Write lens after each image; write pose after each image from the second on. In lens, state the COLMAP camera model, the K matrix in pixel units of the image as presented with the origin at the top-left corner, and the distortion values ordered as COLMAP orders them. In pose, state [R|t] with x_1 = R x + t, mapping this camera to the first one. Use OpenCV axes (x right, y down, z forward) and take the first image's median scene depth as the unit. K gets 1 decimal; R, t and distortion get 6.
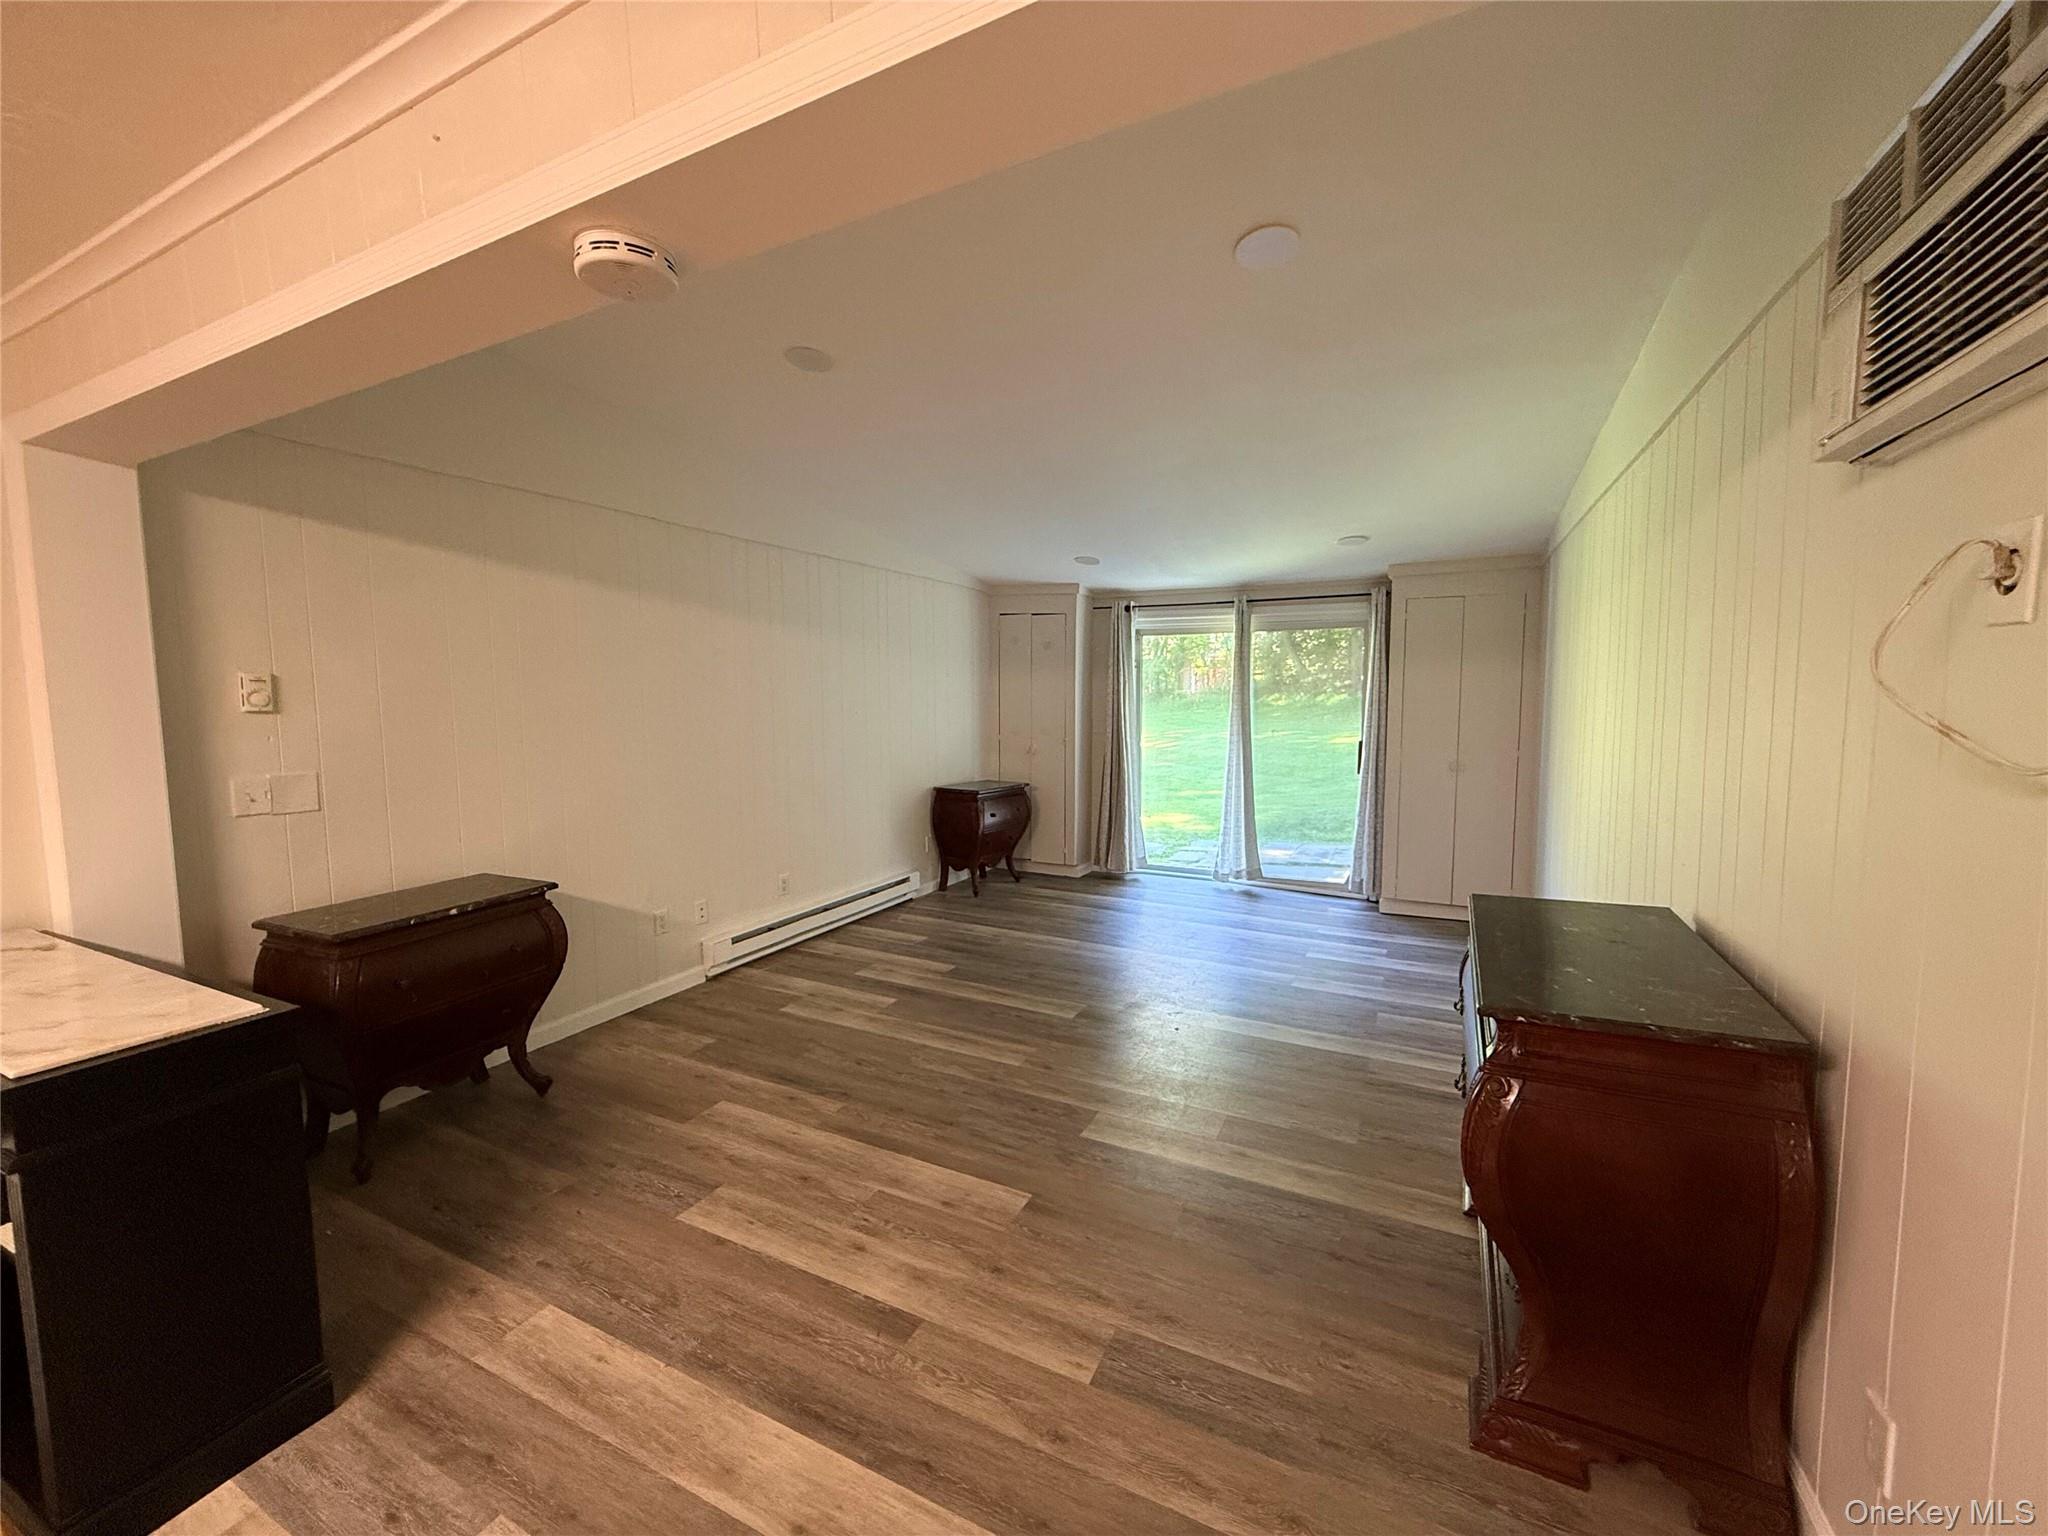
lens RADIAL K [[816.9, 0, 1018.7], [0, 816.9, 763.1], [0, 0, 1]] dist [-0.000245, -0.000097]
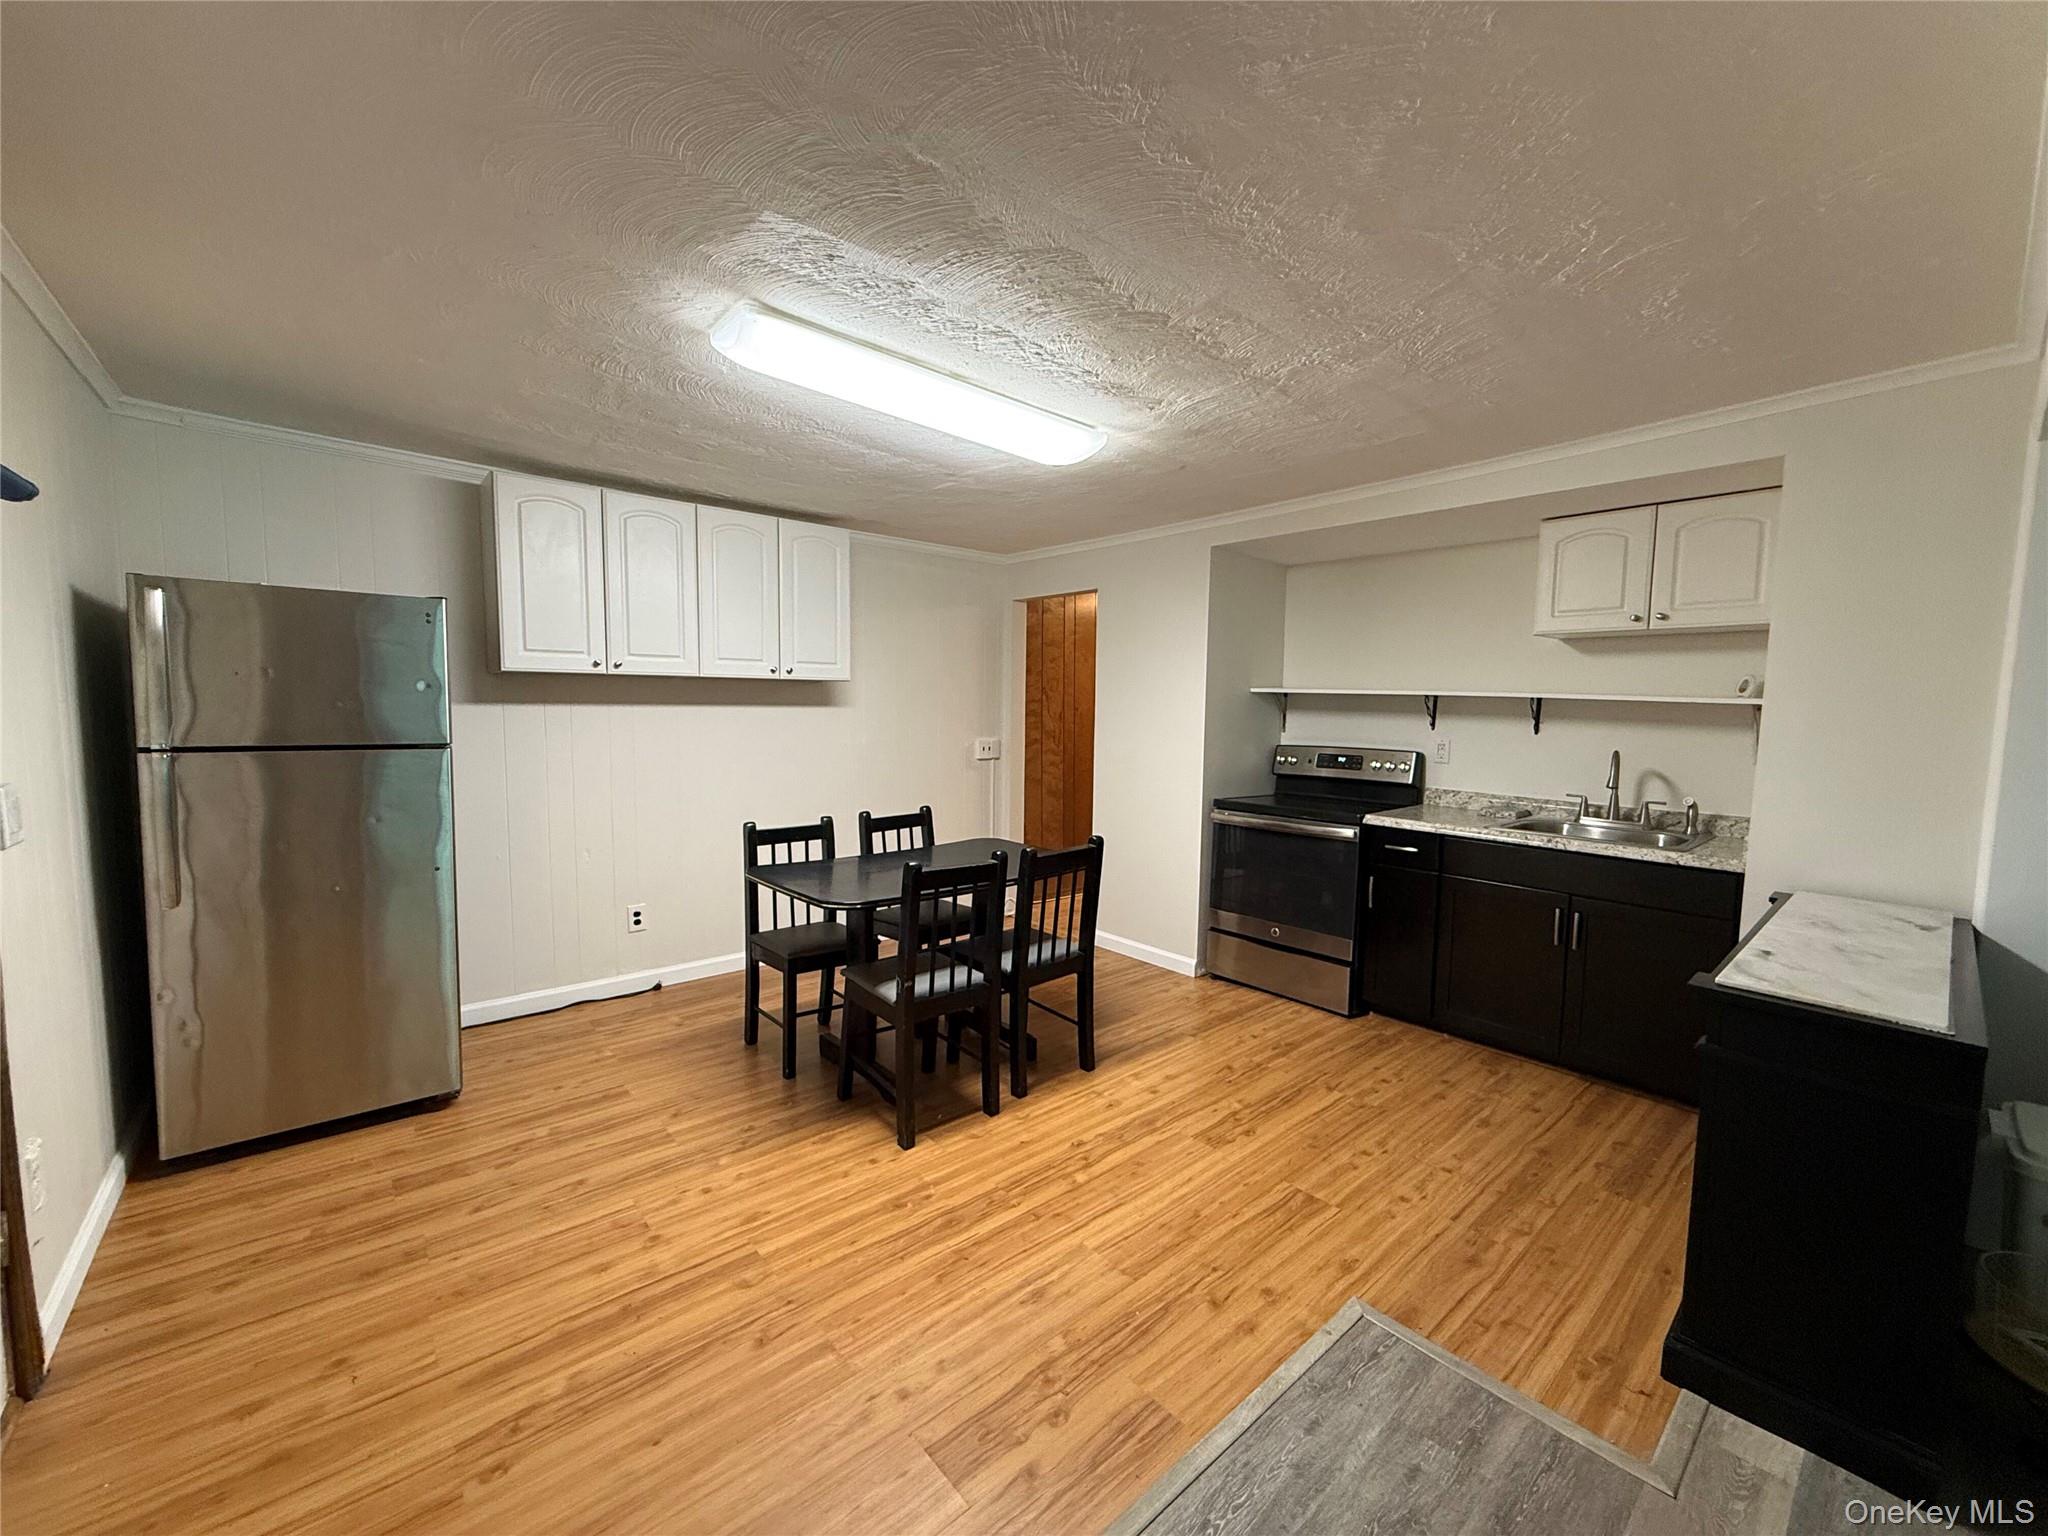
lens RADIAL K [[816.9, 0, 1018.7], [0, 816.9, 763.1], [0, 0, 1]] dist [-0.000245, -0.000097]
pose [[-0.388653, 0.073061, -0.918483, 0.196288], [-0.089248, 0.989179, 0.116449, -0.003449], [0.917052, 0.127231, -0.377926, 0.248910]]
